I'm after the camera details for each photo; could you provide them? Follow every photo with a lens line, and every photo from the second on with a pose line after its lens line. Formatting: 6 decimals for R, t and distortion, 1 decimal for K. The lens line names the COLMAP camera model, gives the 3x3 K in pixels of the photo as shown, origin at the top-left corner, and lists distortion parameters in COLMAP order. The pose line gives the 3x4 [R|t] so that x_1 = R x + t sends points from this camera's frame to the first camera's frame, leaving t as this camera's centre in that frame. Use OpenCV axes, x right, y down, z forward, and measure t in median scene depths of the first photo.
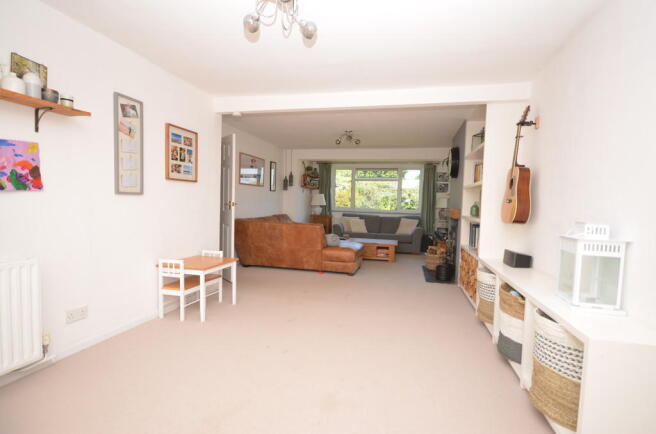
lens RADIAL K [[311.3, 0, 328.0], [0, 311.3, 217.0], [0, 0, 1]] dist [0.000149, 0.000012]
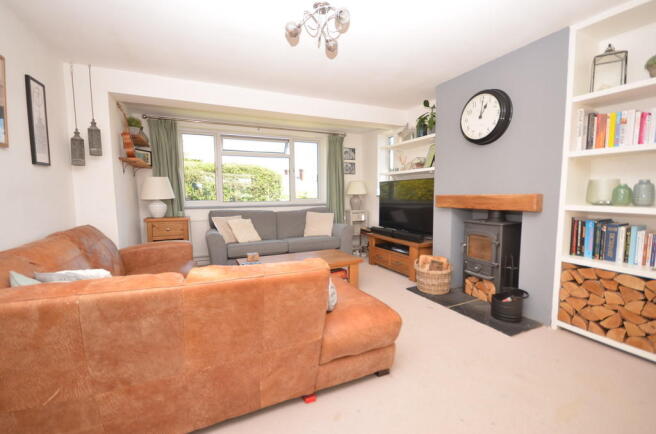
lens RADIAL K [[283.7, 0, 328.0], [0, 283.7, 217.0], [0, 0, 1]] dist [-0.001140, -0.000164]
pose [[0.769079, -0.090809, 0.632669, -0.126837], [0.061635, 0.995779, 0.068003, -0.025719], [-0.636175, -0.013305, 0.771430, 0.511907]]
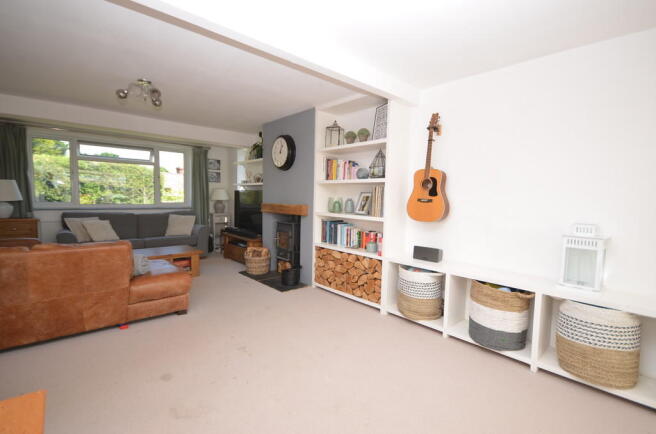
lens RADIAL K [[304.1, 0, 328.0], [0, 304.1, 217.0], [0, 0, 1]] dist [0.037646, -0.021802]
pose [[0.557942, -0.075918, 0.826400, -0.178566], [0.034531, 0.997068, 0.068283, -0.029648], [-0.829161, -0.009562, 0.558928, 0.262981]]
